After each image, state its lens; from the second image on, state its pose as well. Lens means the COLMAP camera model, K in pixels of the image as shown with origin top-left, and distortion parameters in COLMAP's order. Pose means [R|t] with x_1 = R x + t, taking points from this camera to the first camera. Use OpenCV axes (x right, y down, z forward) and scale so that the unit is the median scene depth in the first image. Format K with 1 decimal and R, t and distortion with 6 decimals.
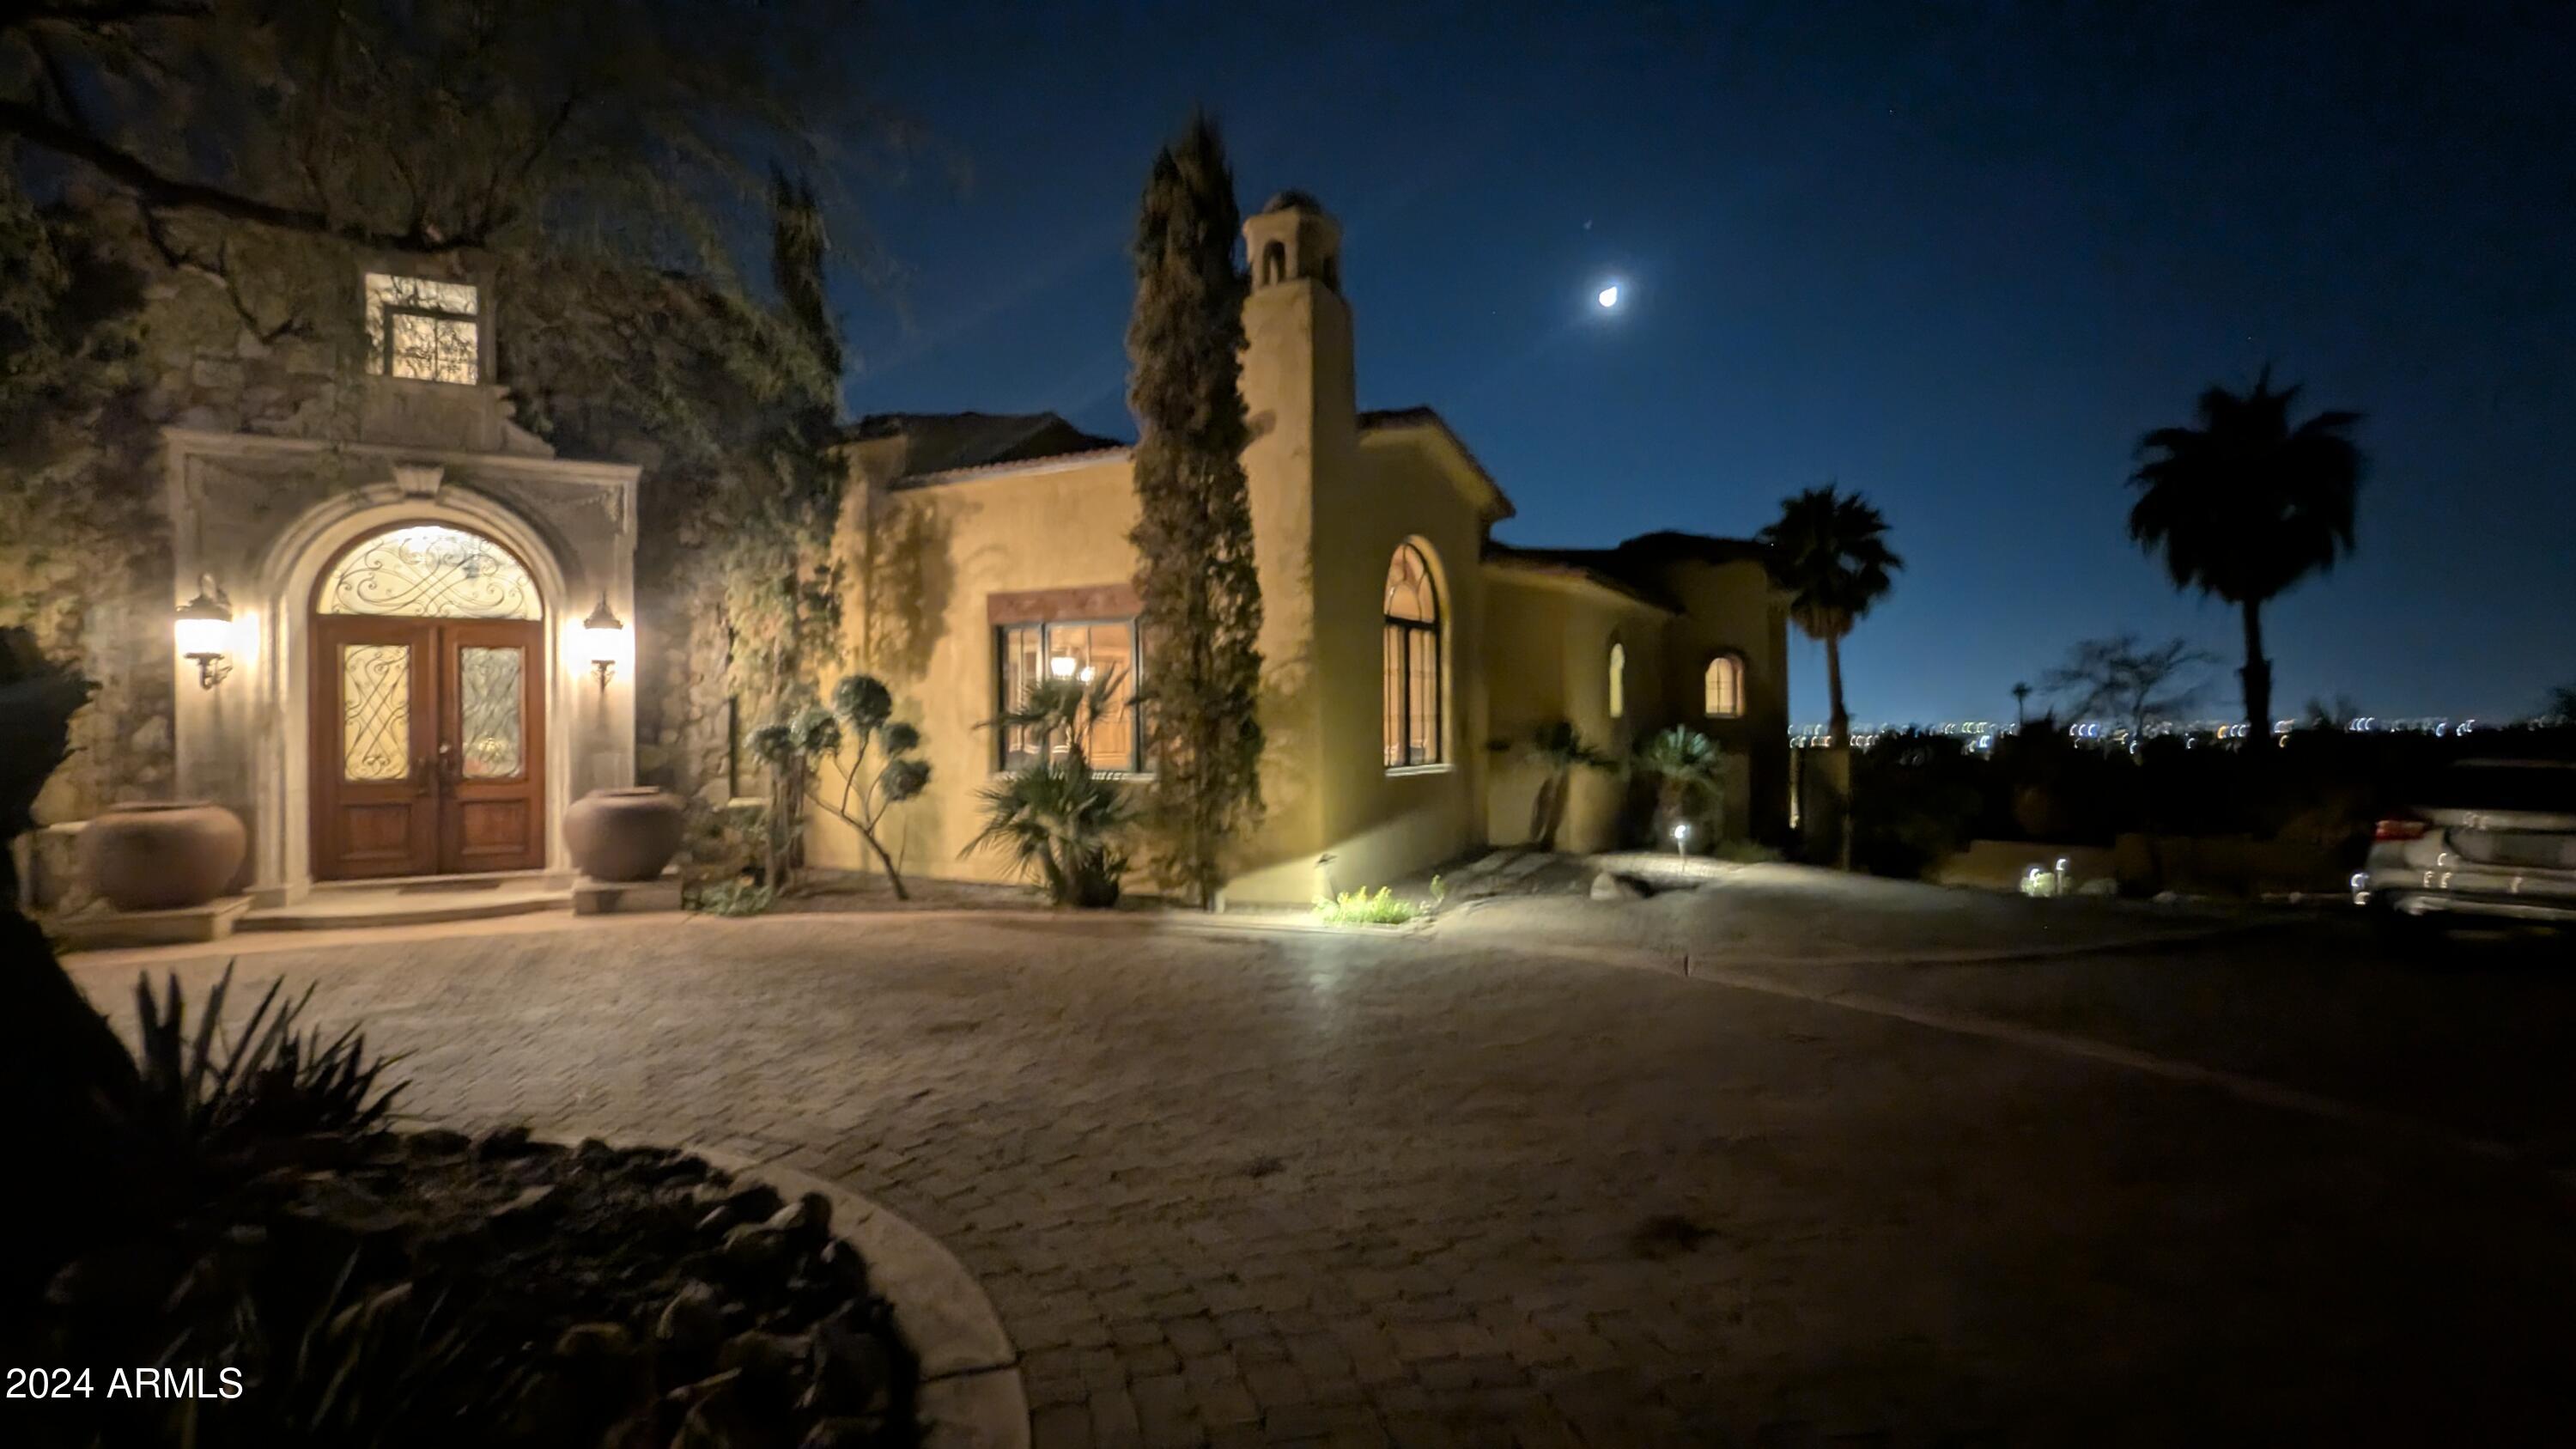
lens RADIAL K [[1205.1, 0, 1288.0], [0, 1205.1, 724.5], [0, 0, 1]] dist [-0.001366, 0.000288]
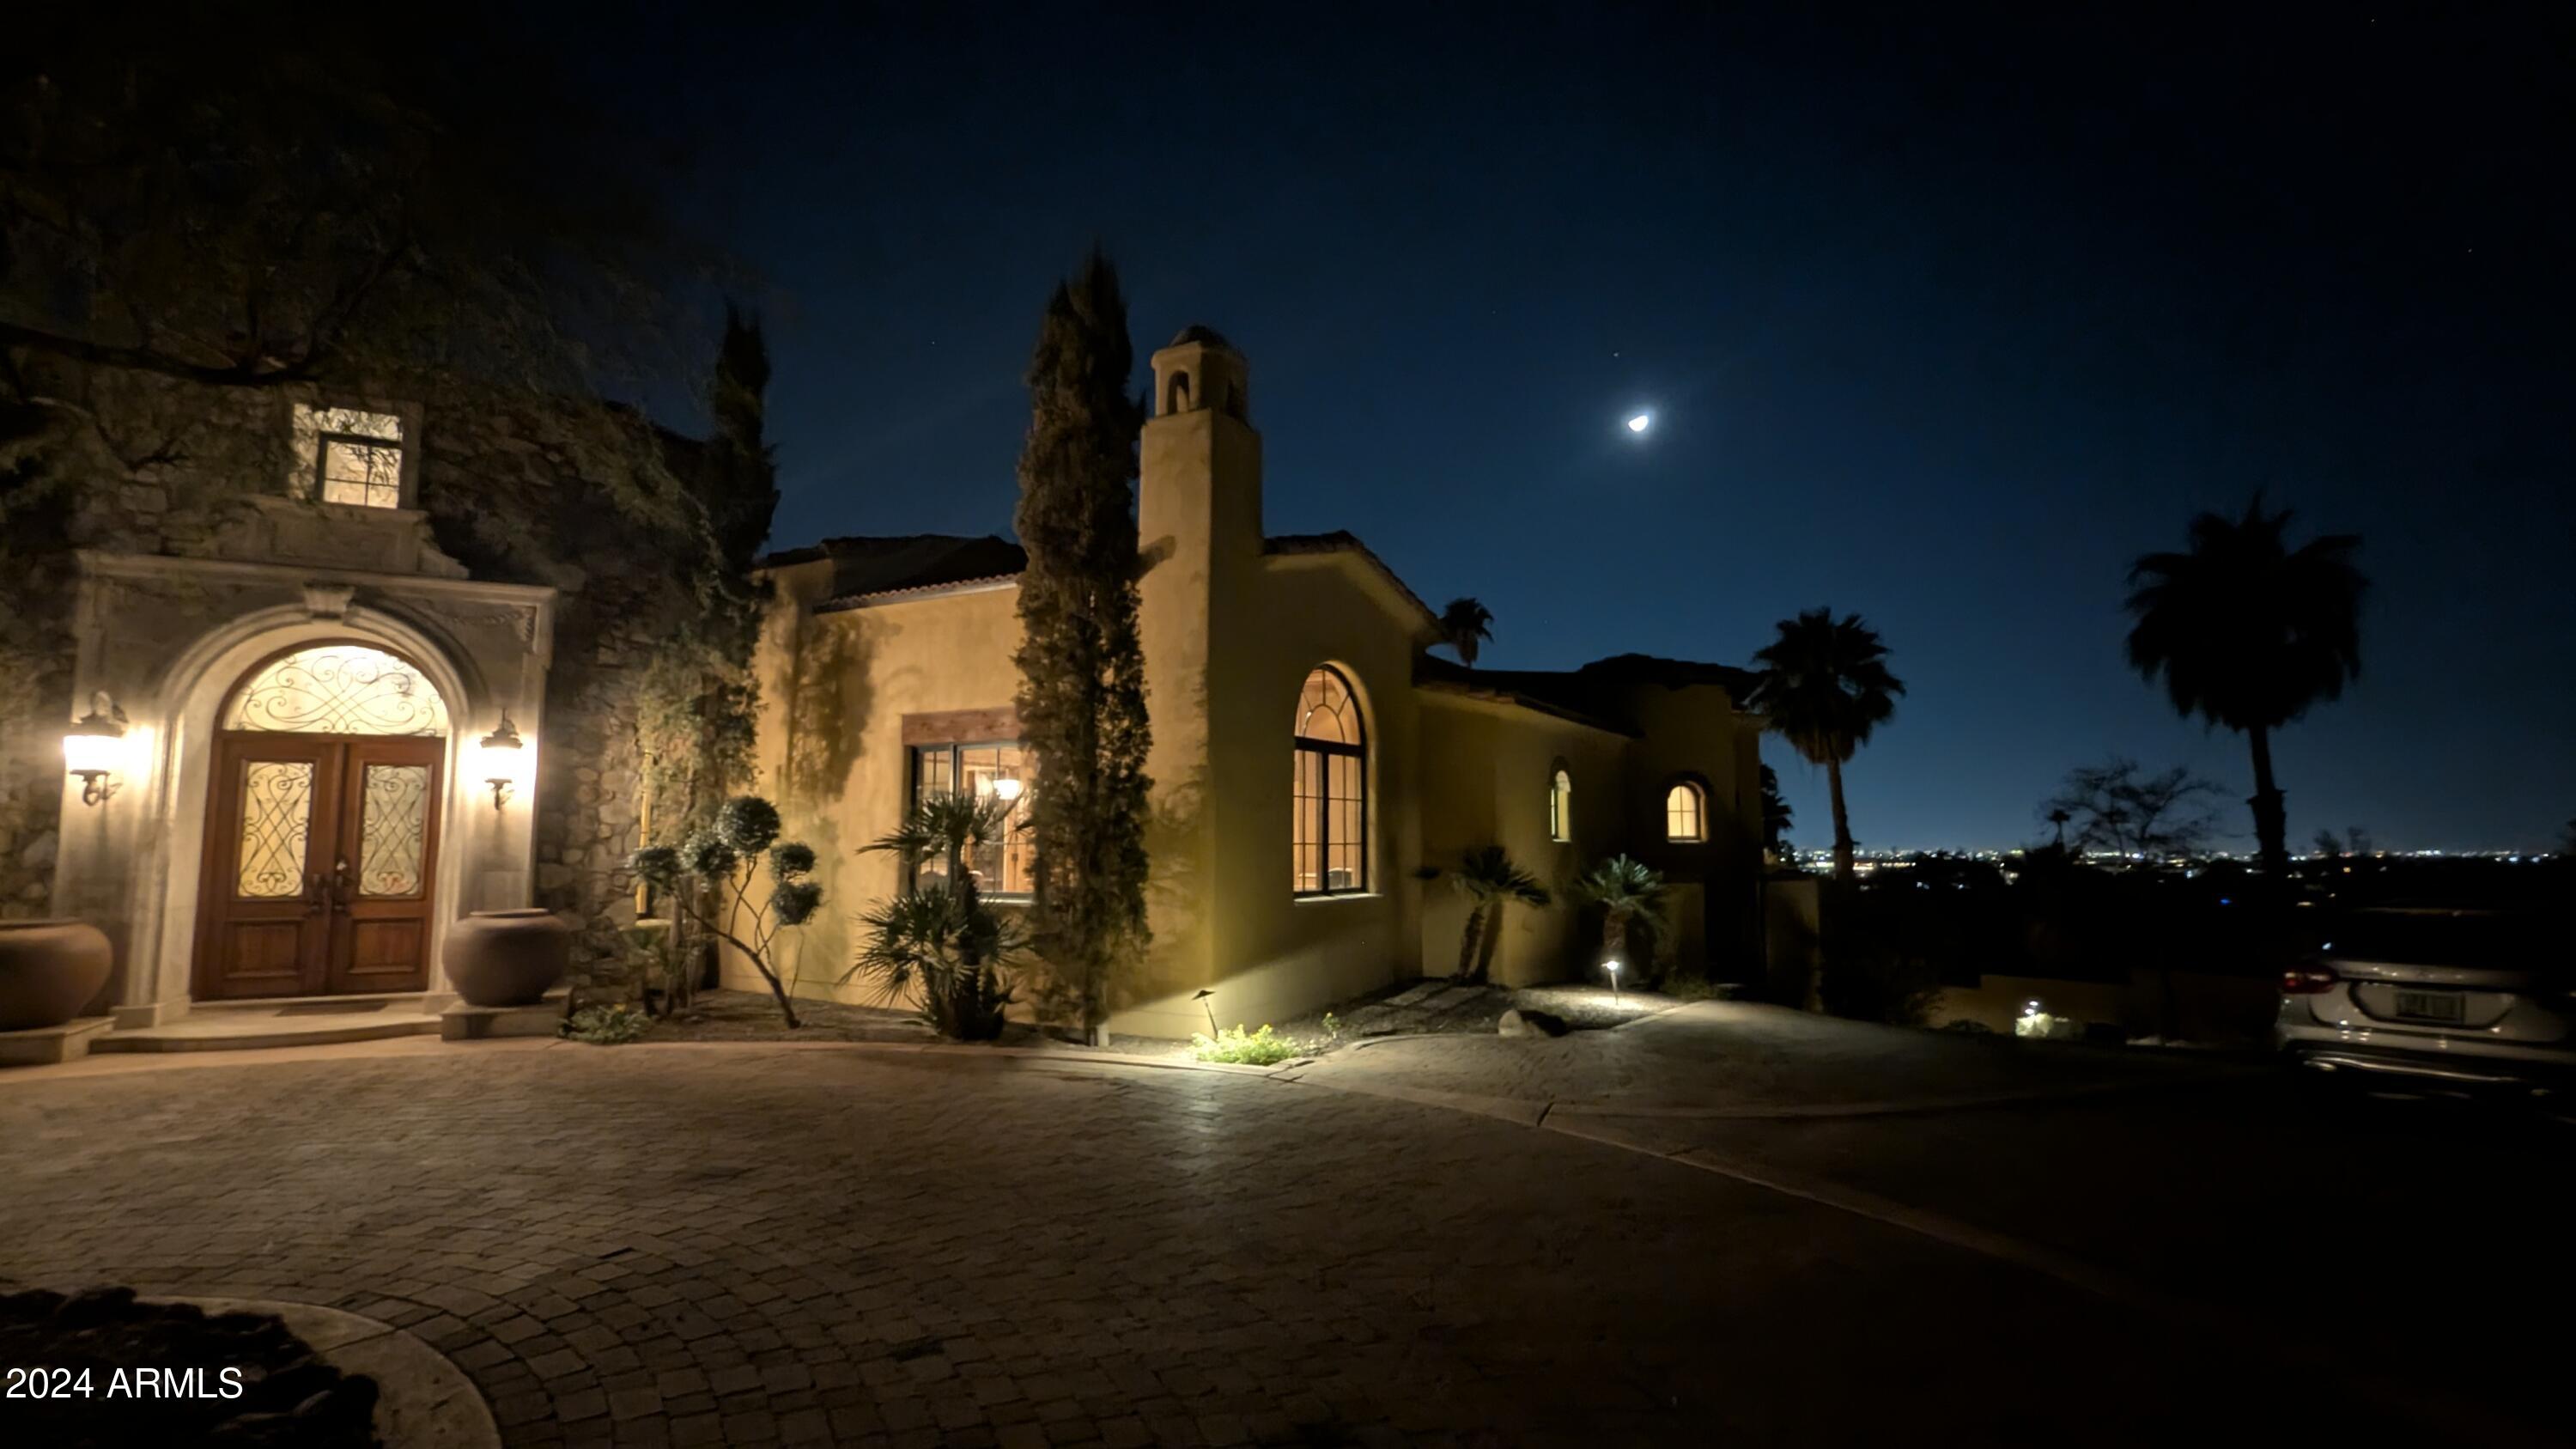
lens RADIAL K [[1206.4, 0, 1288.0], [0, 1206.4, 724.5], [0, 0, 1]] dist [0.003368, 0.000554]
pose [[0.999436, 0.006998, -0.032850, 0.116250], [-0.010150, 0.995252, -0.096796, -0.007905], [0.032017, 0.097075, 0.994762, 0.018689]]
